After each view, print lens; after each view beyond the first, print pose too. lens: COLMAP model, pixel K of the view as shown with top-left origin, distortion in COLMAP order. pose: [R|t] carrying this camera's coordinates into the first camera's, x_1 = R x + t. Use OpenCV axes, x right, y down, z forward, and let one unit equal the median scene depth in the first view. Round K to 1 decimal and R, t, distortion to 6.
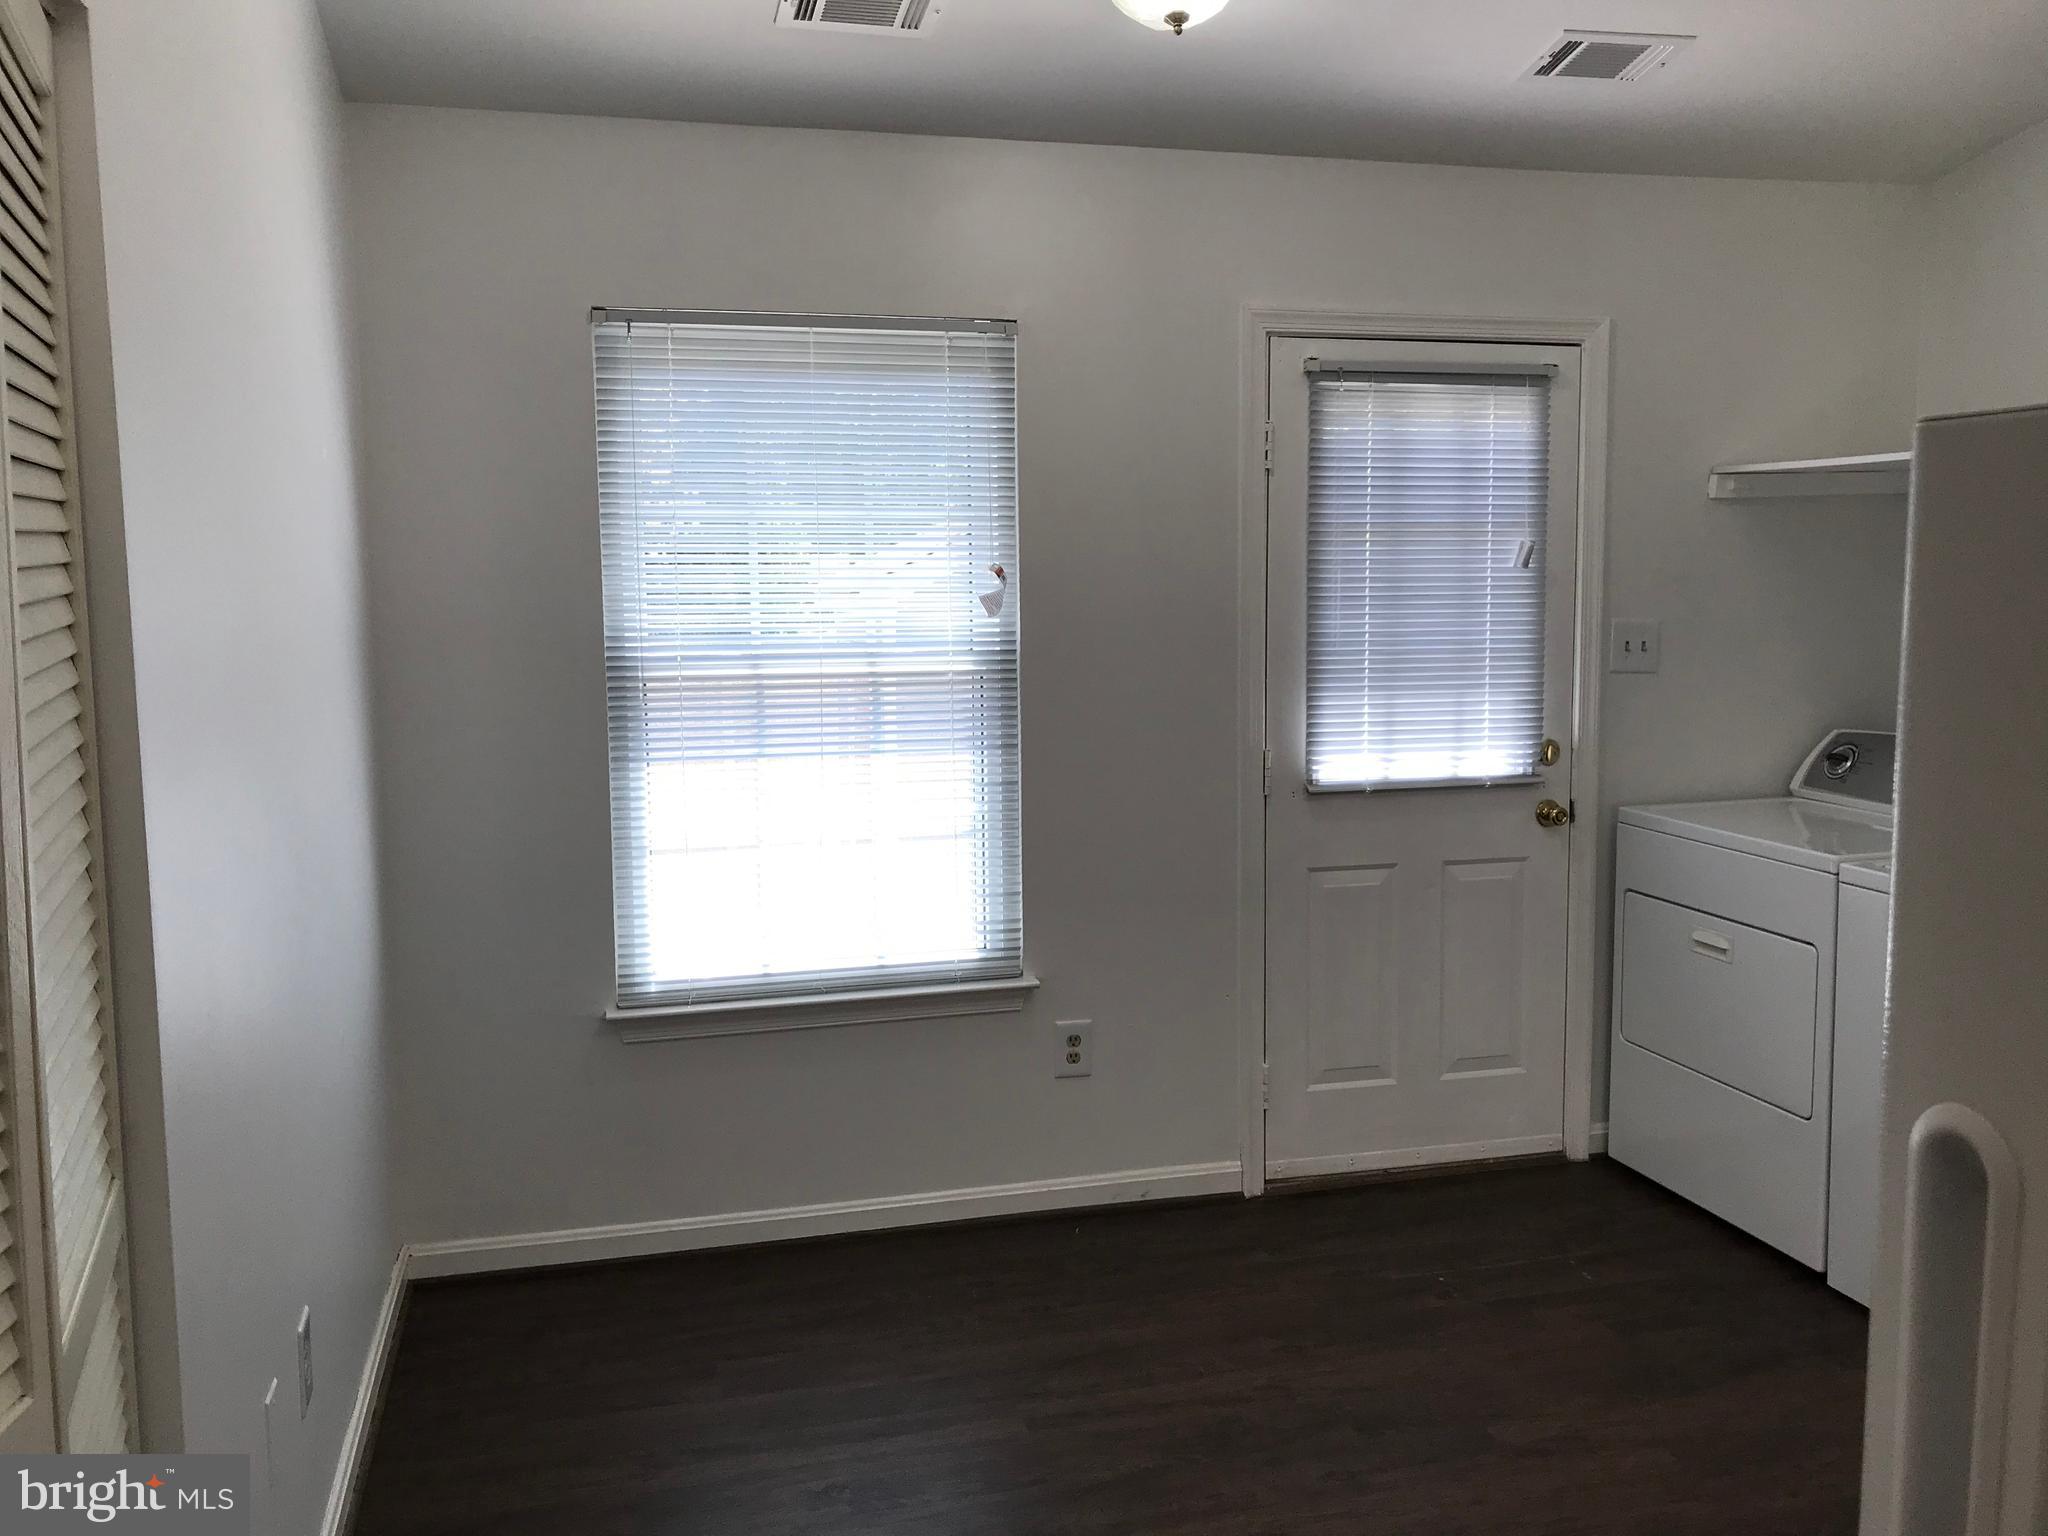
lens RADIAL K [[1665.2, 0, 1023.7], [0, 1665.2, 746.1], [0, 0, 1]] dist [0.050635, -0.054269]
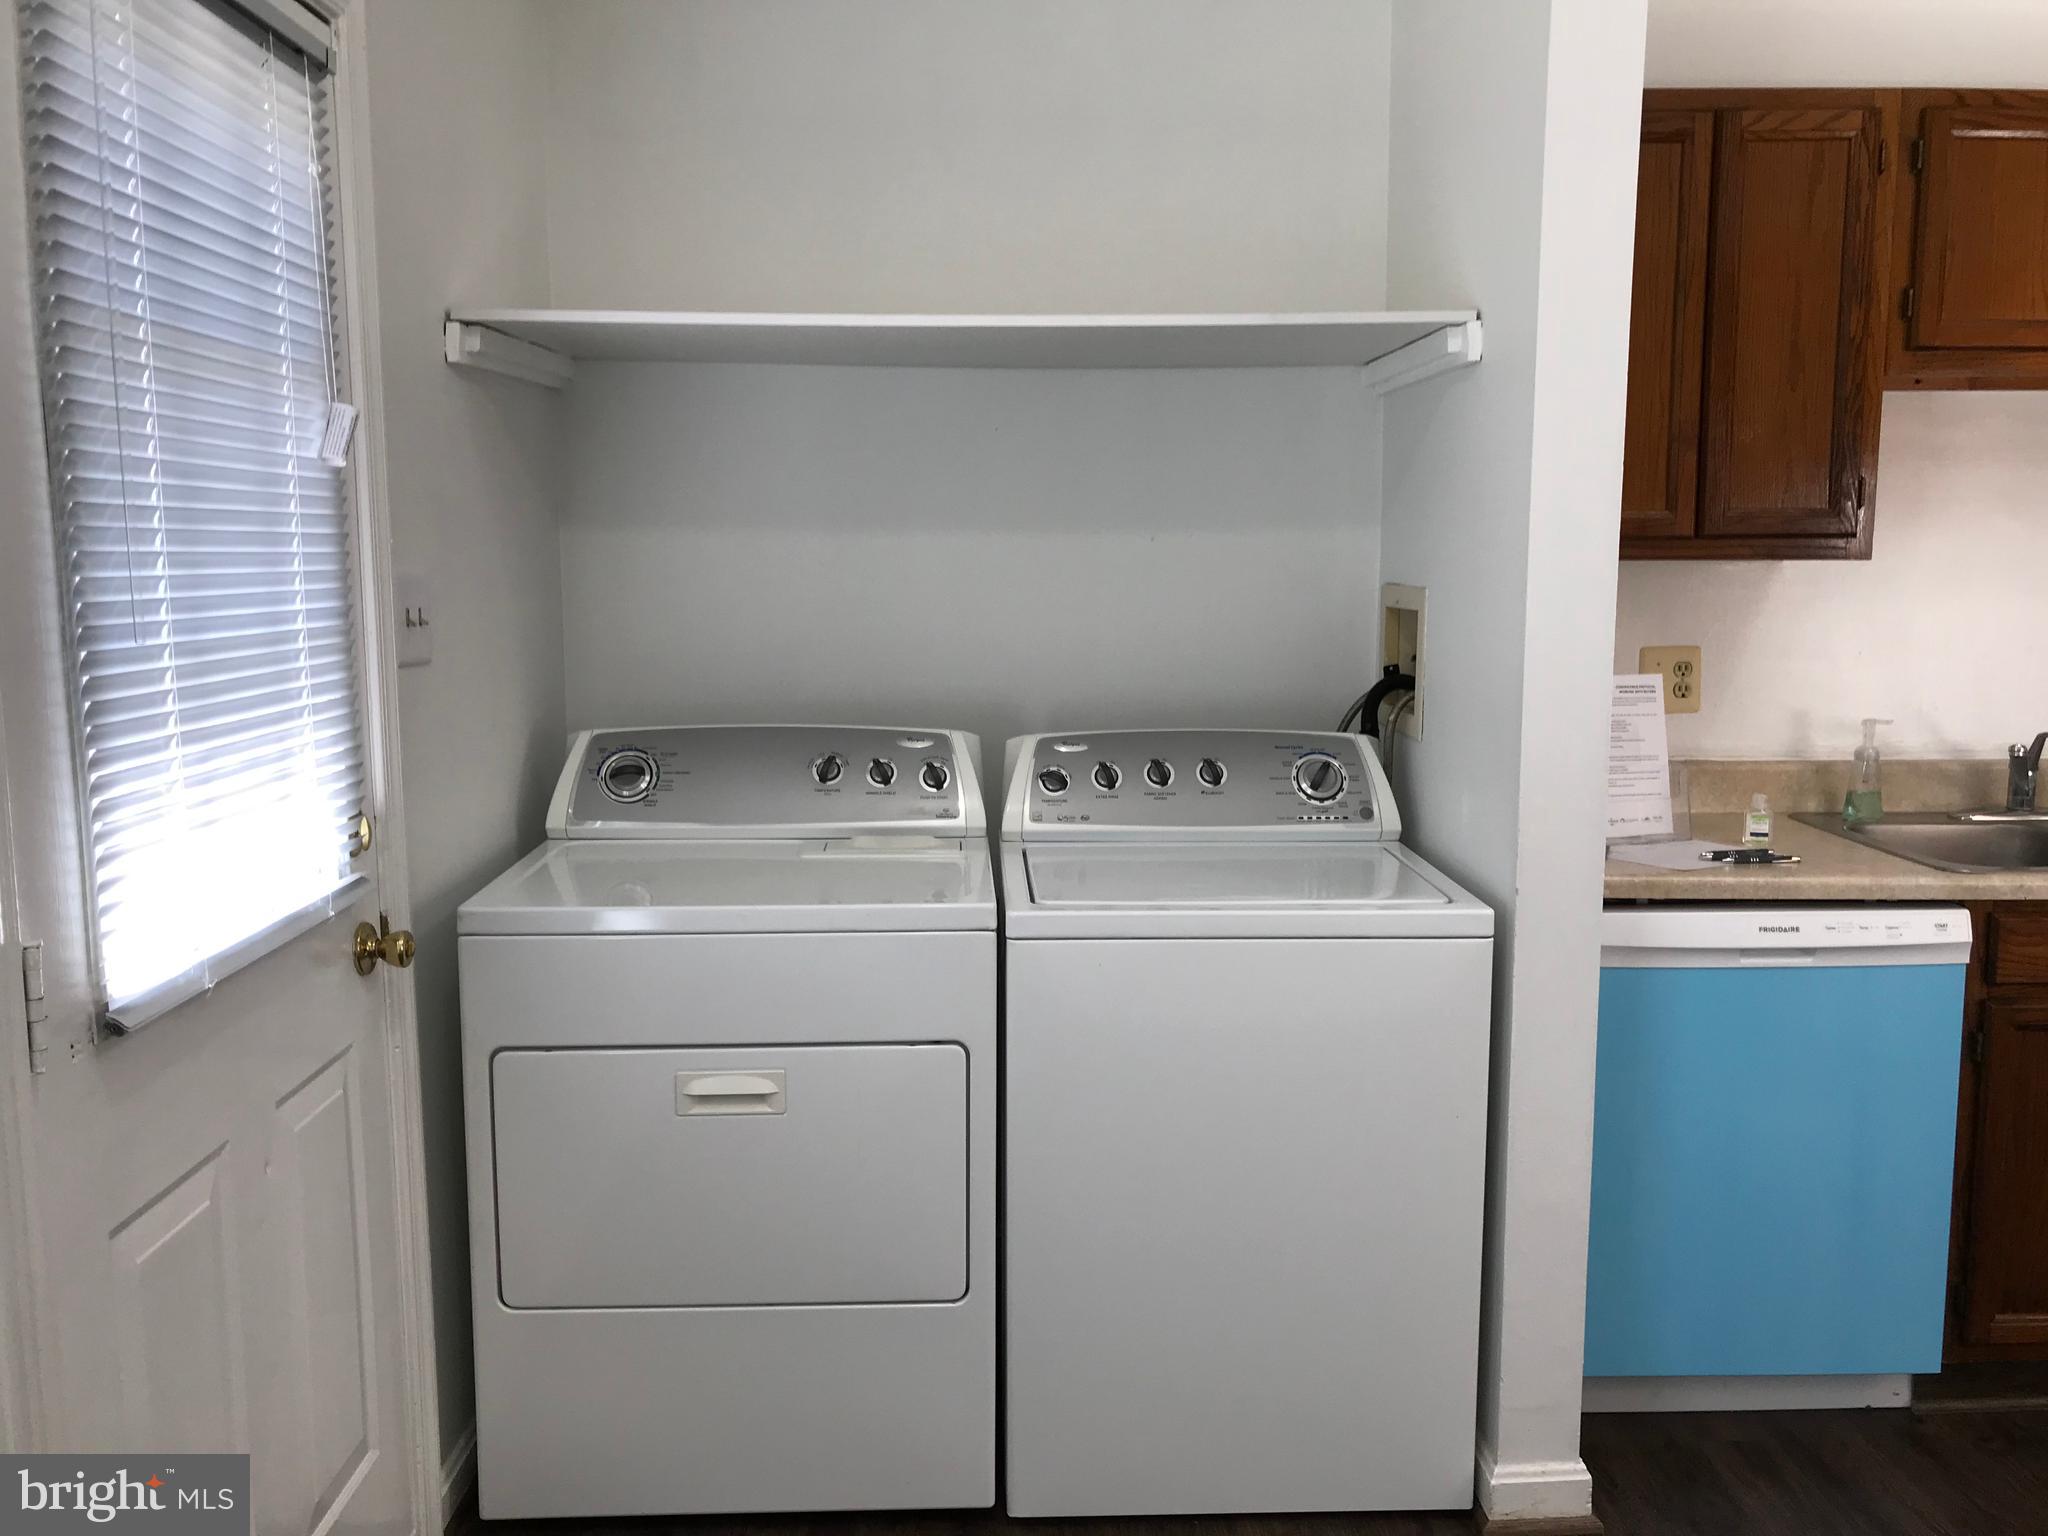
lens RADIAL K [[1665.2, 0, 1023.7], [0, 1665.2, 746.1], [0, 0, 1]] dist [0.050635, -0.054269]
pose [[0.231521, -0.113468, 0.966190, -0.130834], [0.096859, 0.990928, 0.093164, -0.050224], [-0.967996, 0.072015, 0.240411, 0.684349]]
